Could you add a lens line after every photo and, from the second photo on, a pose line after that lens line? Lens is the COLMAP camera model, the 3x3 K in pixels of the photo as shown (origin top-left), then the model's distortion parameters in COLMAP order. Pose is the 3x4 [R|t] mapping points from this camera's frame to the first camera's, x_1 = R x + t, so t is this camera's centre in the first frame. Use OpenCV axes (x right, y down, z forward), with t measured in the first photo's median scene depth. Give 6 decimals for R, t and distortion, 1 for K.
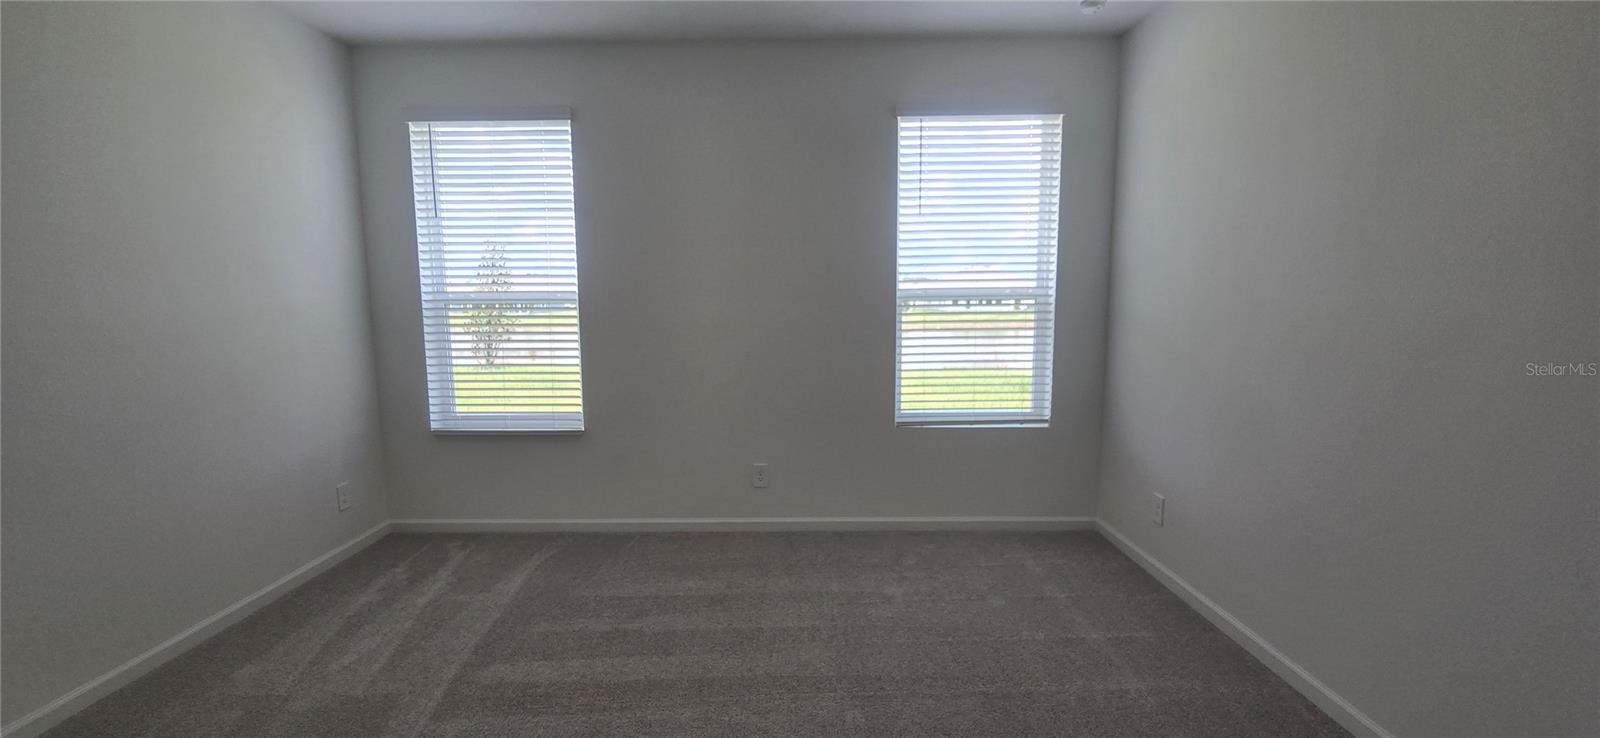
lens RADIAL K [[633.2, 0, 797.4], [0, 633.2, 375.7], [0, 0, 1]] dist [0.013045, -0.000011]
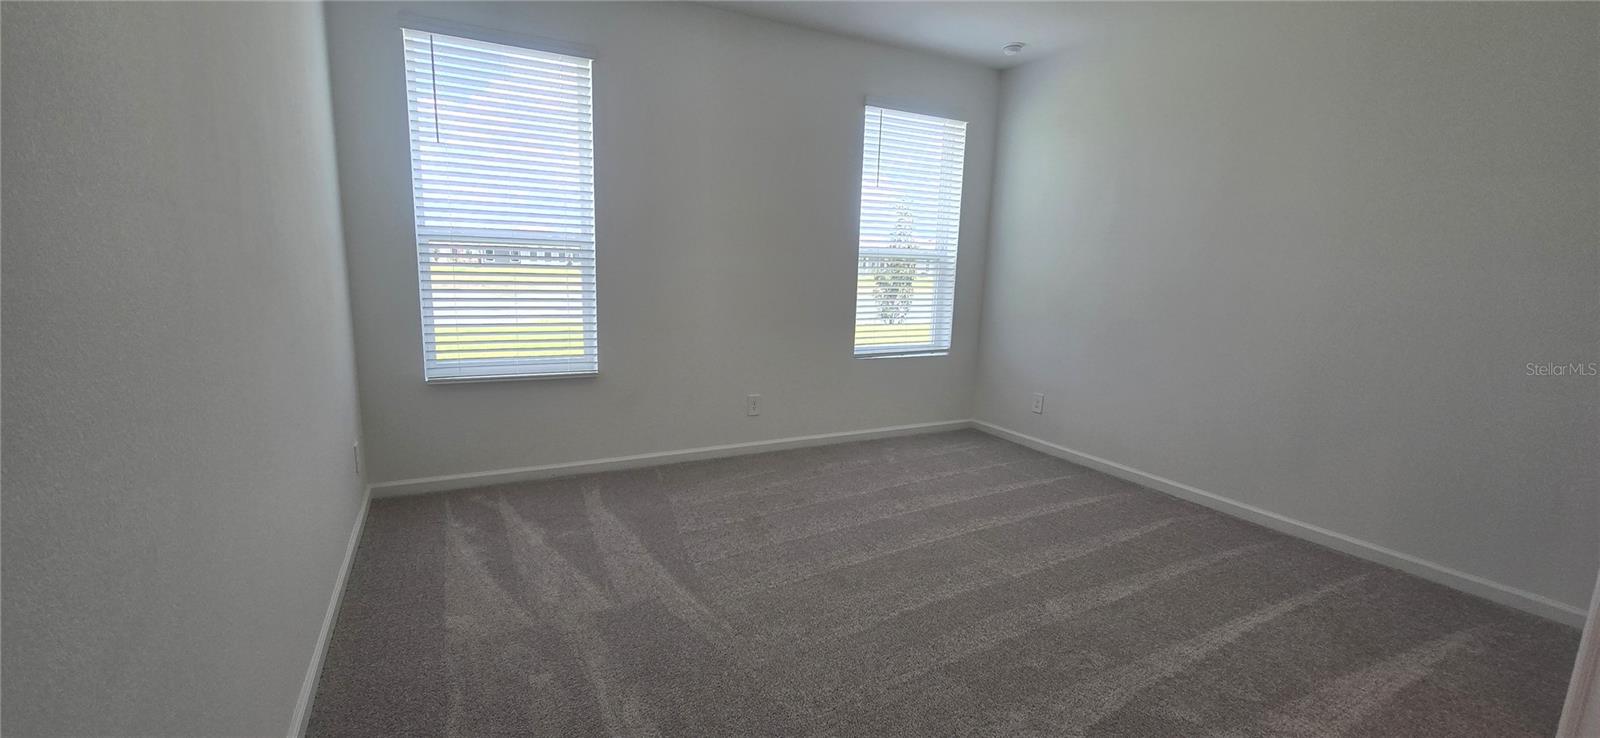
lens RADIAL K [[627.0, 0, 800.0], [0, 627.0, 369.0], [0, 0, 1]] dist [-0.001187, -0.000071]
pose [[0.883778, -0.043548, 0.465875, -0.527160], [0.008583, 0.997001, 0.076914, 0.005658], [-0.467828, -0.063976, 0.881501, -0.039229]]
